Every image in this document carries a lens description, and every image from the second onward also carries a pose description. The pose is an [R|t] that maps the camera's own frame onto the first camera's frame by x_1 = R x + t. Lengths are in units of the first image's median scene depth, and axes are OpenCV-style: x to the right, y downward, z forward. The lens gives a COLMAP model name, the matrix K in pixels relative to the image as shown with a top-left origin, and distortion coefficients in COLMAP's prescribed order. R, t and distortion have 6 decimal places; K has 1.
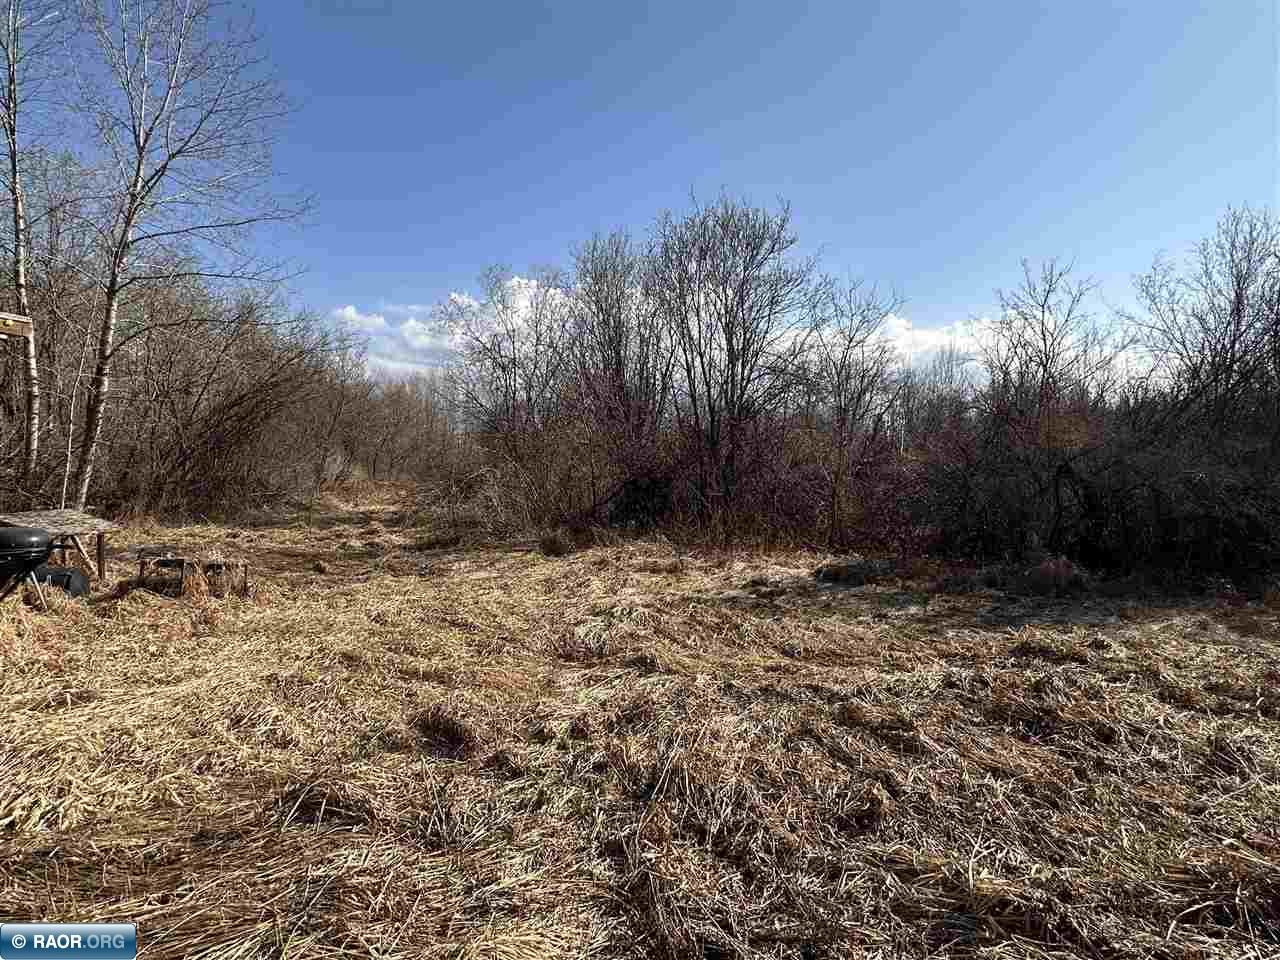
lens RADIAL K [[685.5, 0, 644.6], [0, 685.5, 471.9], [0, 0, 1]] dist [-0.024106, 0.007868]
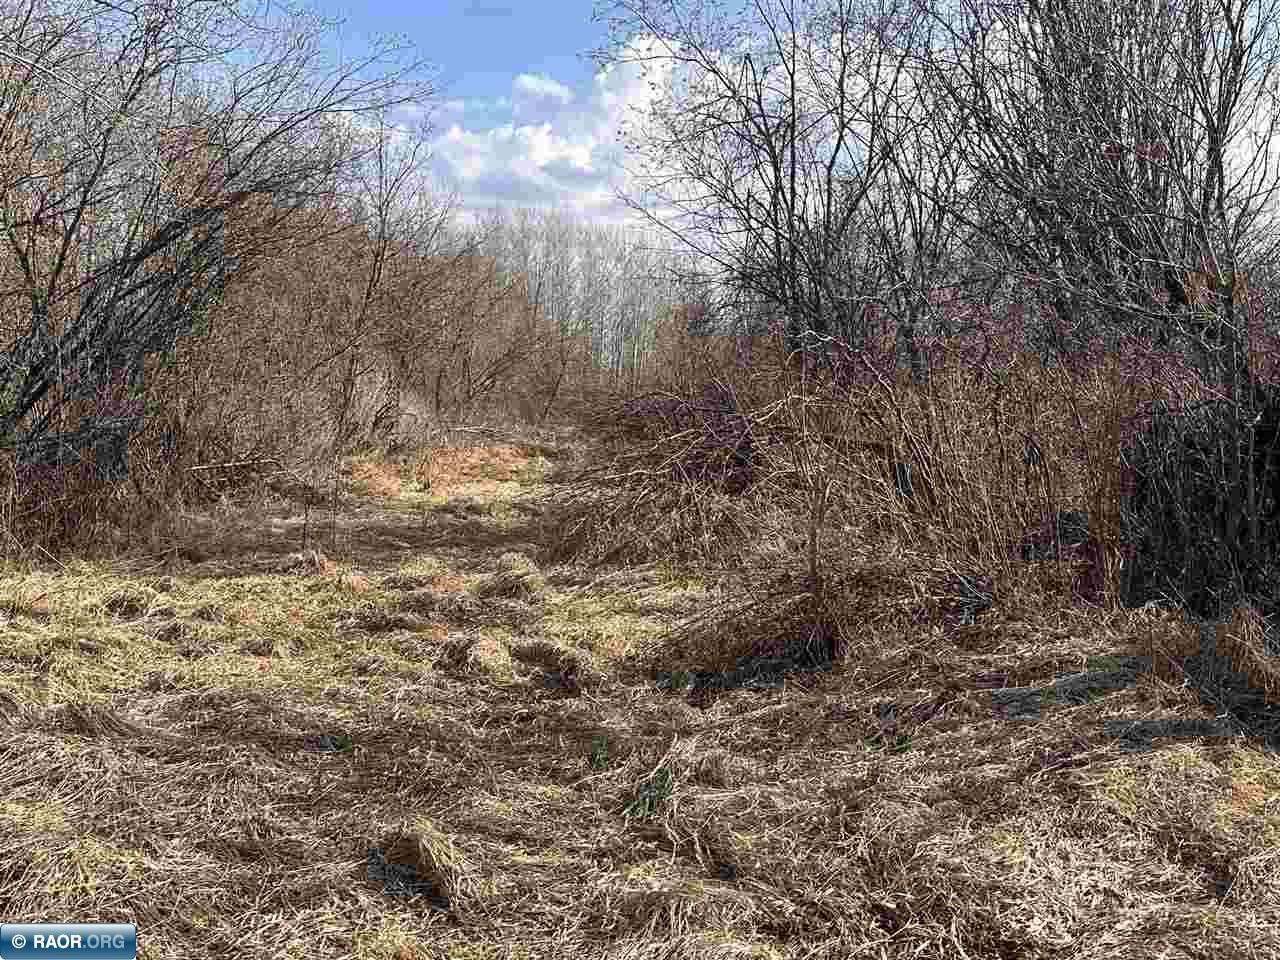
lens RADIAL K [[1250.9, 0, 642.3], [0, 1250.9, 469.8], [0, 0, 1]] dist [0.036655, 0.000000]
pose [[0.980263, -0.009352, -0.197474, -0.197392], [0.020927, 0.998177, 0.056606, -0.004226], [0.196585, -0.059621, 0.978672, 0.379208]]
